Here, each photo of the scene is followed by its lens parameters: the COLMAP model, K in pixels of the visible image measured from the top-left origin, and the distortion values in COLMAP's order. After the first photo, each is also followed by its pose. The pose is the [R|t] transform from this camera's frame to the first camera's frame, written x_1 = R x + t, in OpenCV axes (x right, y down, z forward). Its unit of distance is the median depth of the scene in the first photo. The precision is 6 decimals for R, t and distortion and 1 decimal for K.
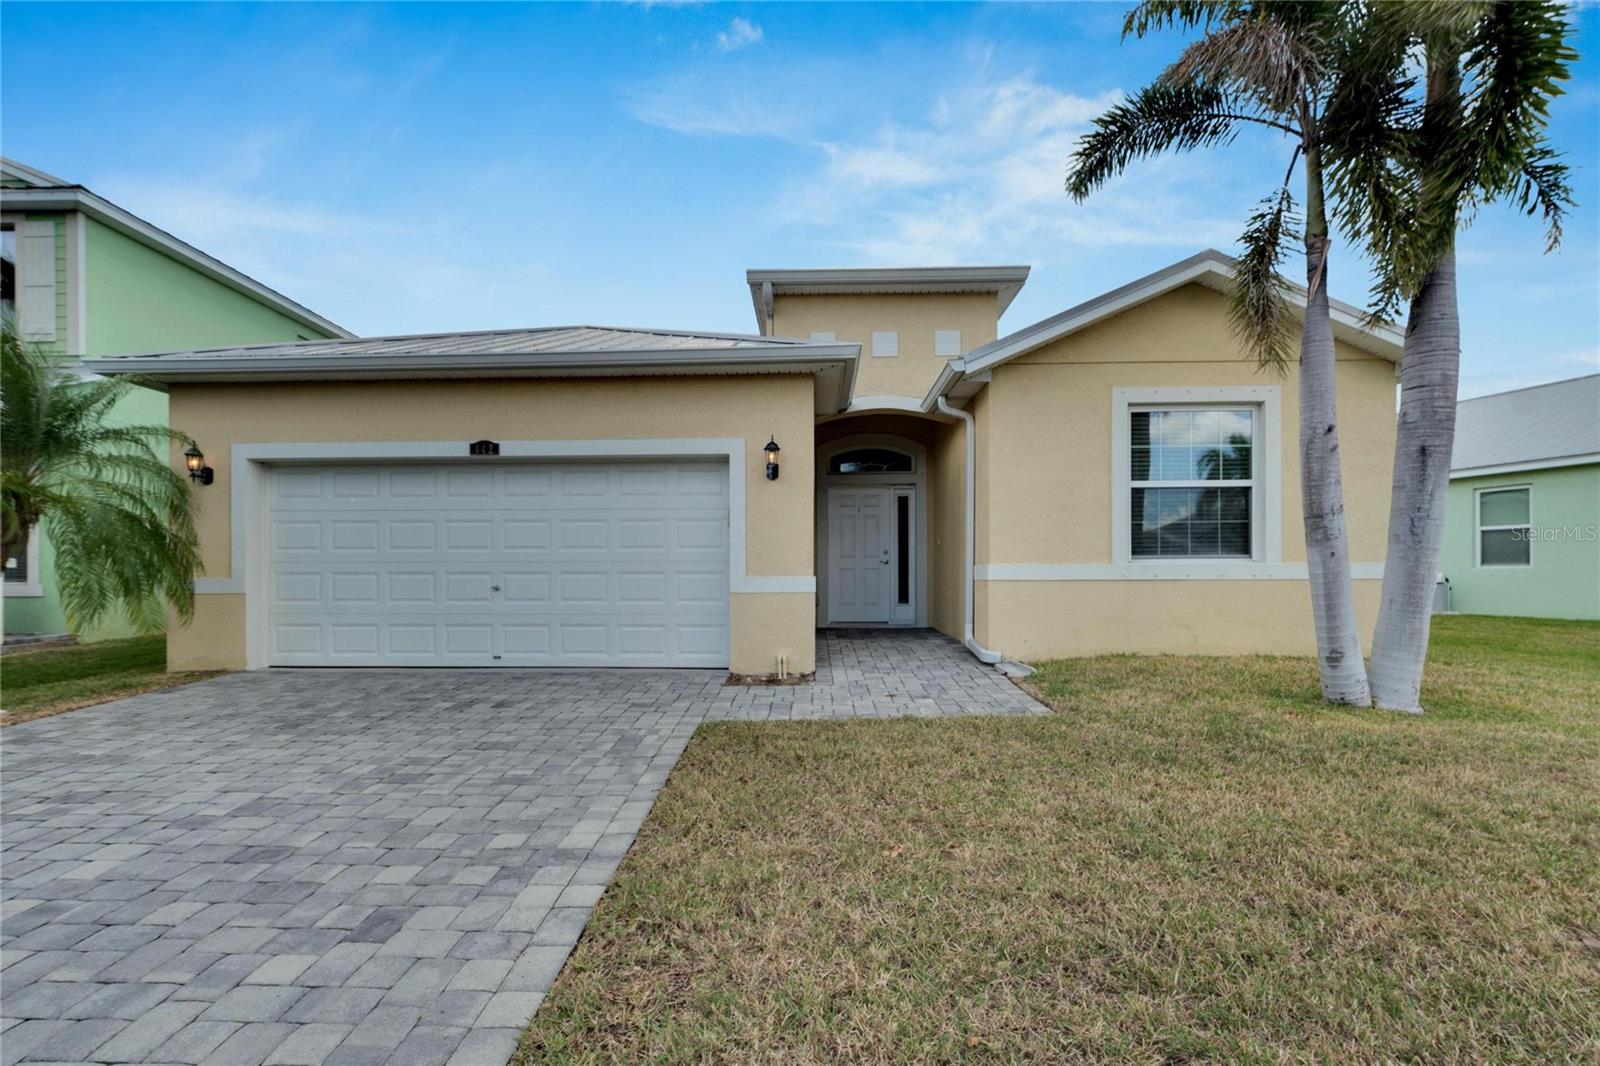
lens RADIAL K [[707.9, 0, 795.9], [0, 707.9, 570.1], [0, 0, 1]] dist [-0.003213, -0.000719]
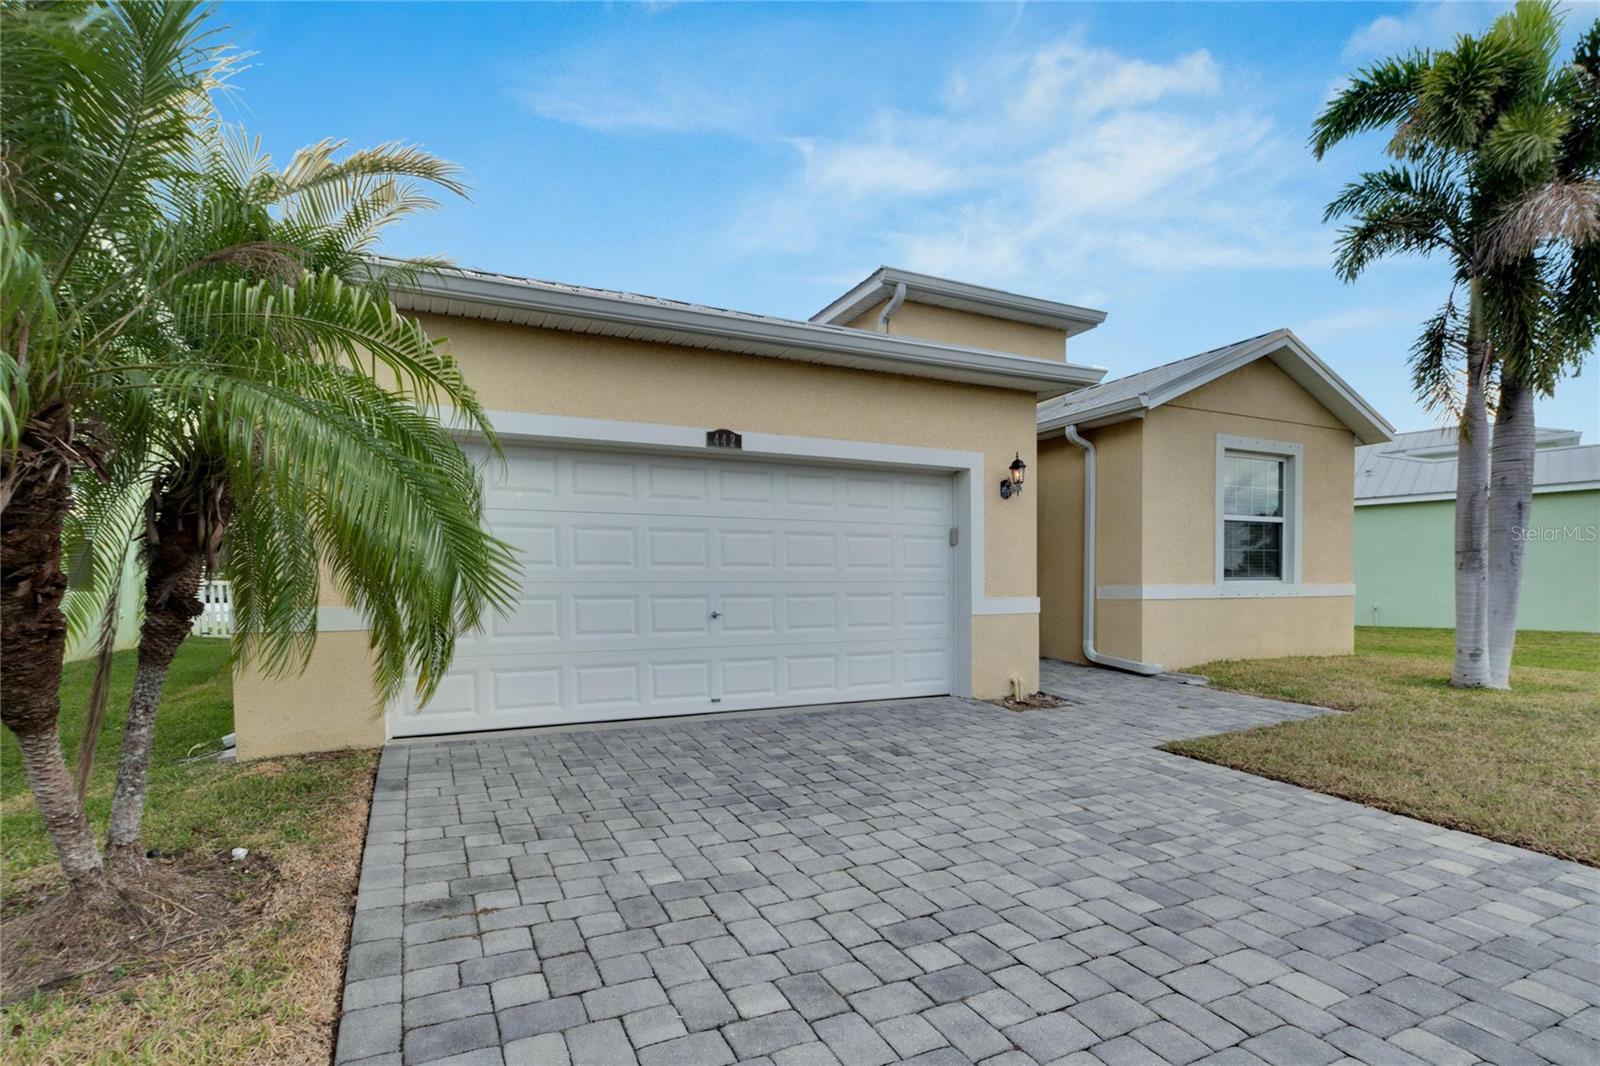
lens RADIAL K [[751.2, 0, 763.0], [0, 751.2, 599.8], [0, 0, 1]] dist [-0.000982, 0.000058]
pose [[0.894038, -0.009413, 0.447892, -0.774285], [0.002580, 0.999871, 0.015864, -0.004897], [-0.447984, -0.013028, 0.893947, 0.221335]]
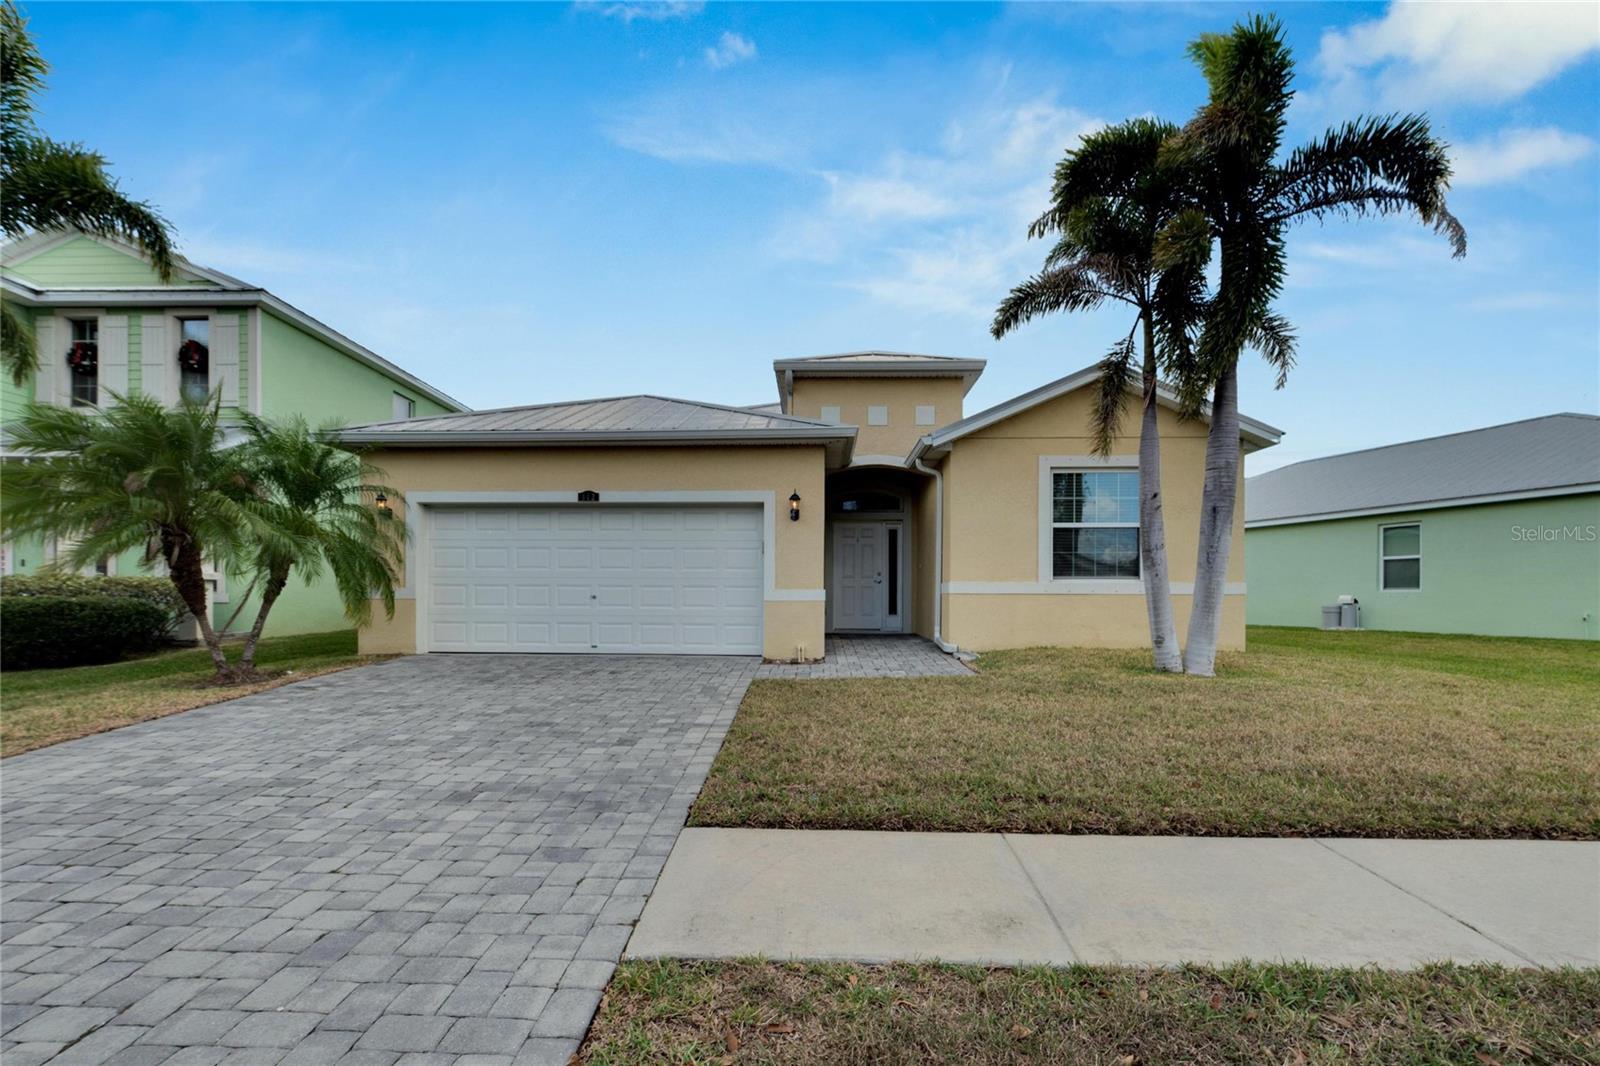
lens RADIAL K [[710.1, 0, 792.9], [0, 710.1, 588.9], [0, 0, 1]] dist [-0.001229, 0.000024]
pose [[0.999948, 0.007353, -0.007027, -0.025343], [-0.007406, 0.999945, -0.007444, 0.017922], [0.006972, 0.007496, 0.999948, -0.394055]]
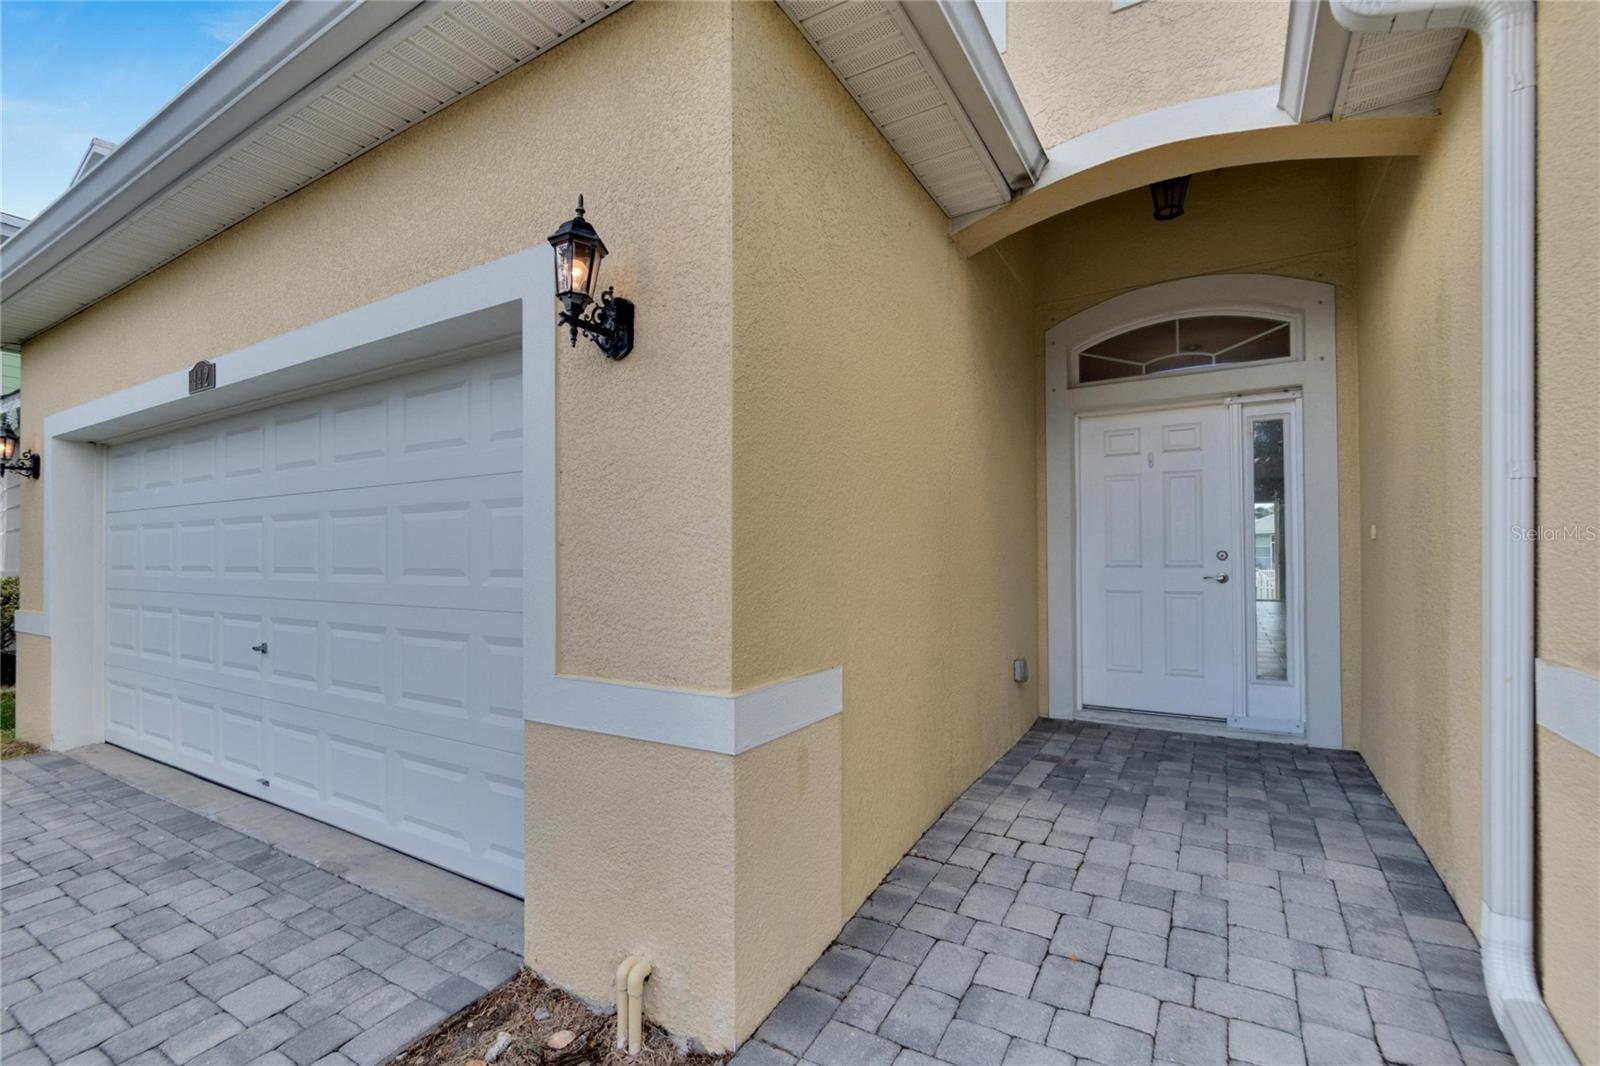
lens RADIAL K [[710.9, 0, 794.8], [0, 710.9, 552.6], [0, 0, 1]] dist [-0.000381, 0.000021]
pose [[0.869593, -0.005471, -0.493738, 0.174992], [0.006704, 0.999977, 0.000727, -0.044285], [0.493723, -0.003943, 0.869610, 0.758868]]
